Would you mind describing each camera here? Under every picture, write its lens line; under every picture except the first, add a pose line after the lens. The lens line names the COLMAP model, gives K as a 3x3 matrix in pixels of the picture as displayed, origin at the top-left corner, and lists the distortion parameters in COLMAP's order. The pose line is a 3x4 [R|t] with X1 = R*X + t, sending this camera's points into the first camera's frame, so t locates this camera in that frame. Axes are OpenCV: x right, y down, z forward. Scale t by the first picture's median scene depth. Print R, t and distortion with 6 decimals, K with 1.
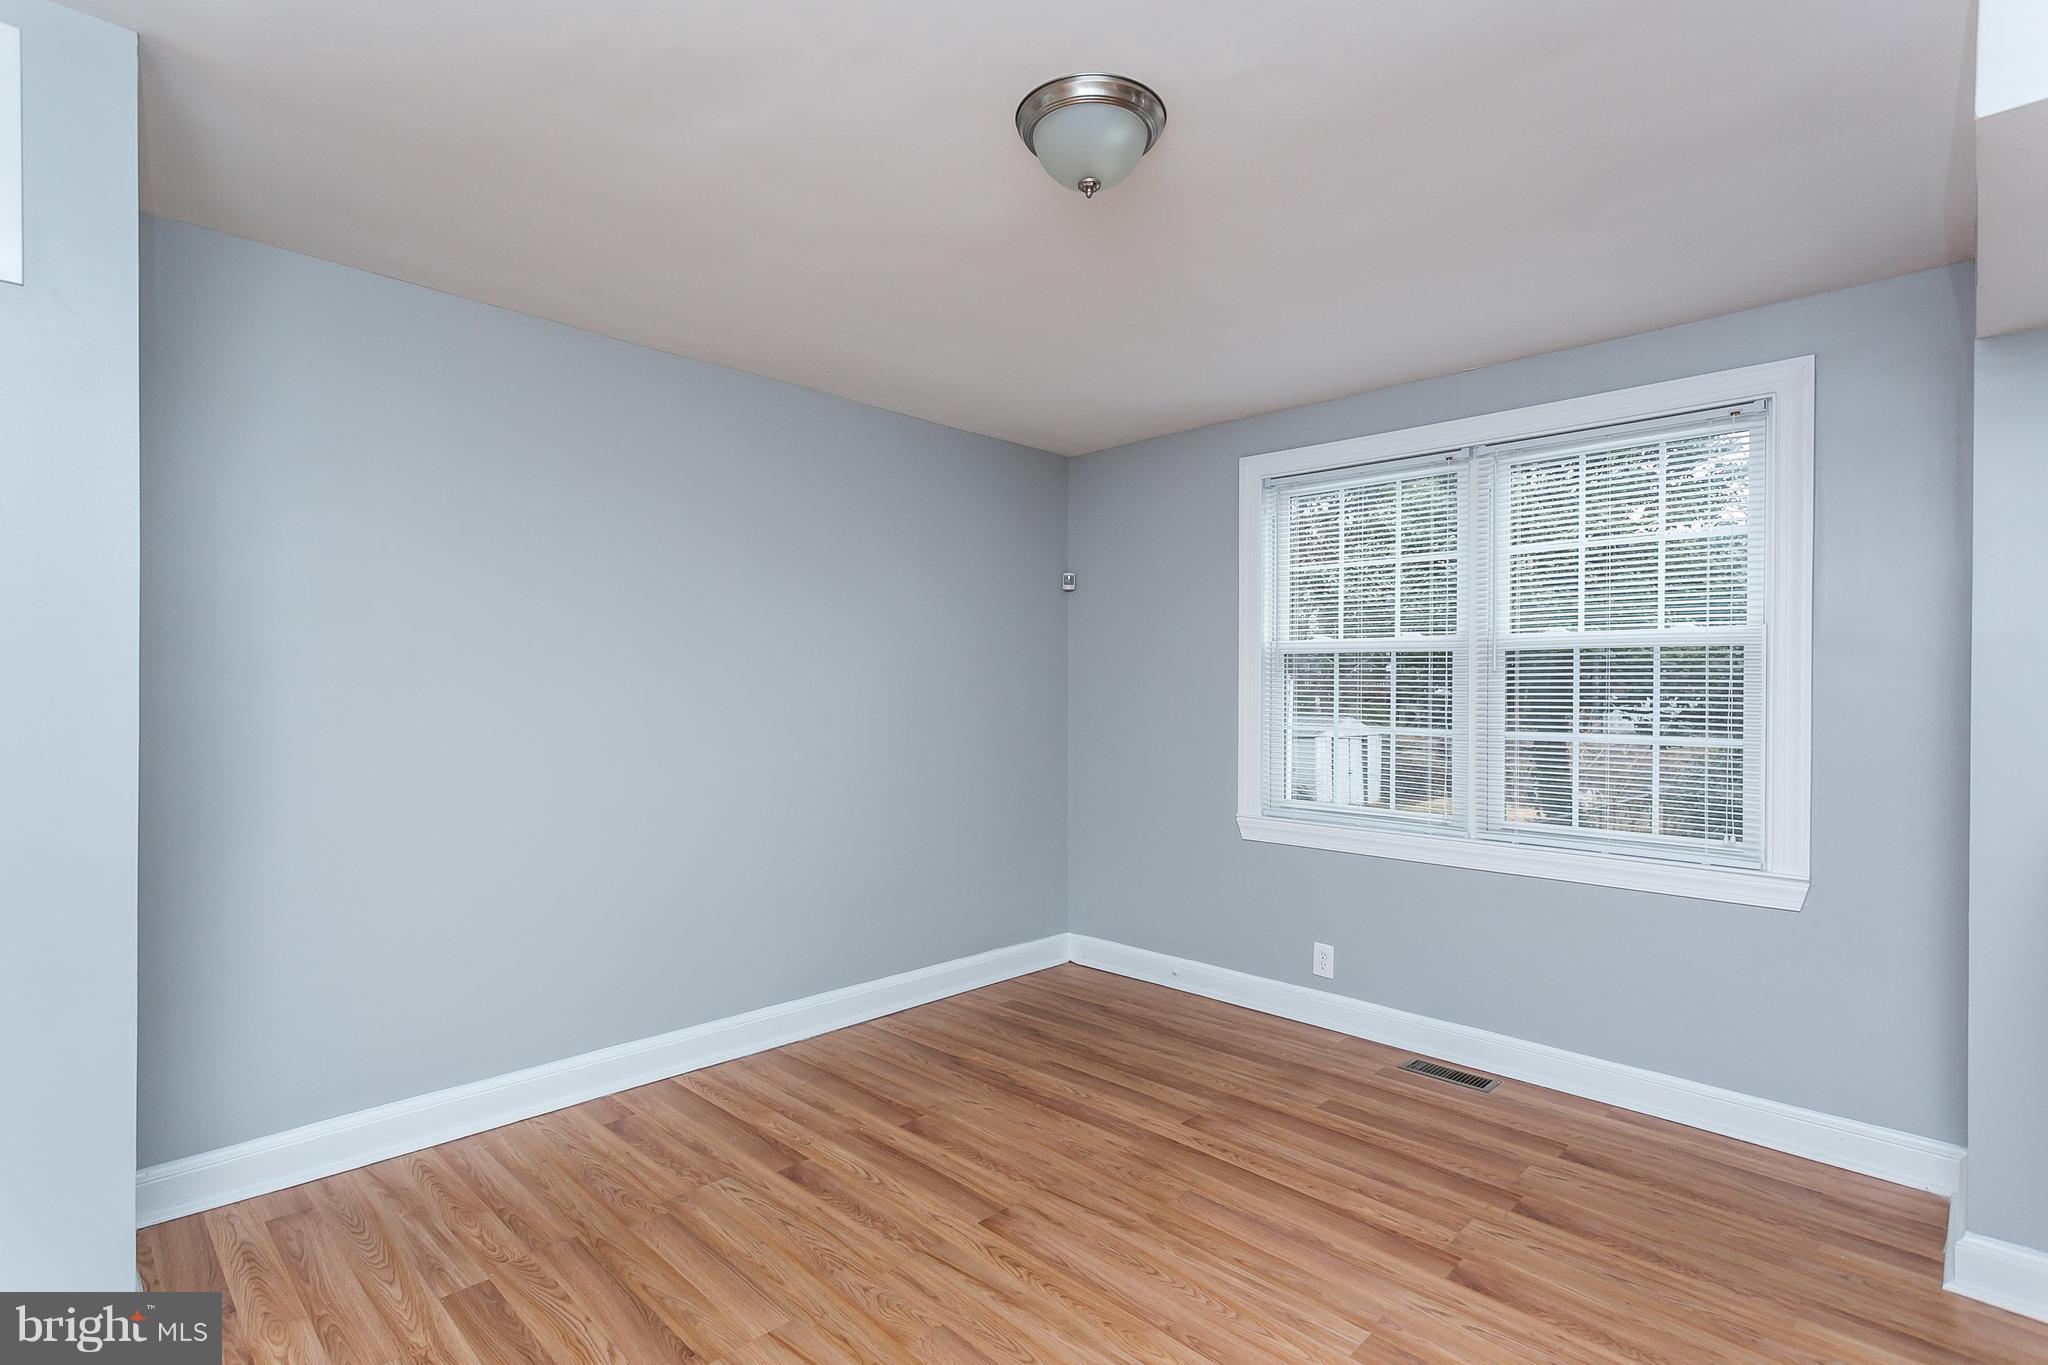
lens RADIAL K [[983.6, 0, 1014.8], [0, 983.6, 687.3], [0, 0, 1]] dist [-0.000140, 0.000348]
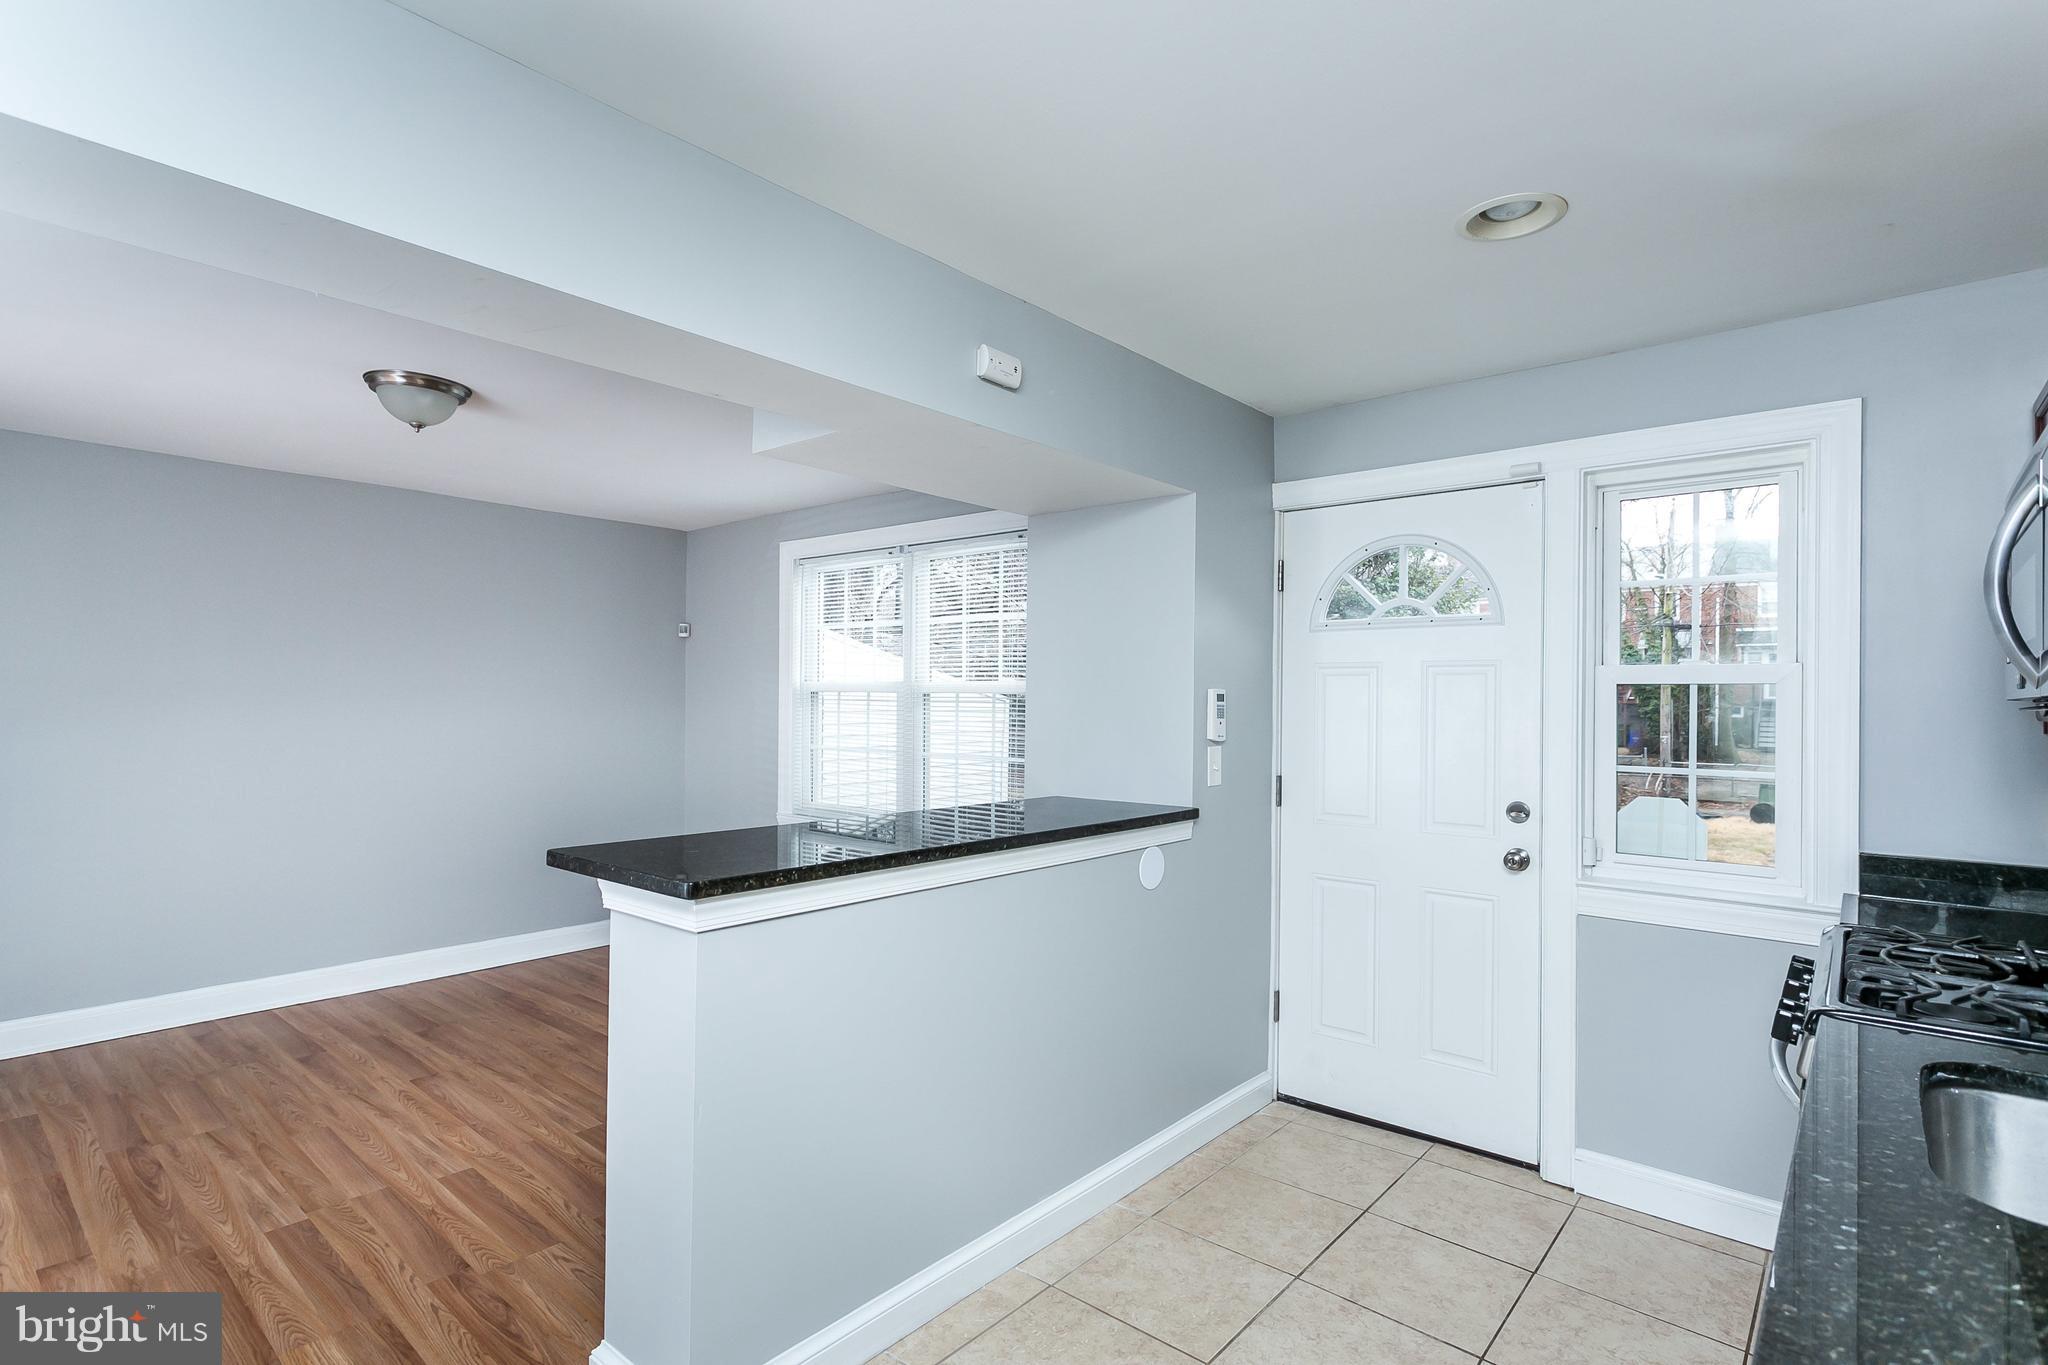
lens RADIAL K [[970.9, 0, 1031.3], [0, 970.9, 700.7], [0, 0, 1]] dist [-0.003971, -0.000695]
pose [[0.996022, 0.006304, 0.088890, 0.610731], [-0.006268, 0.999980, -0.000682, -0.031203], [-0.088892, 0.000122, 0.996041, -0.439492]]
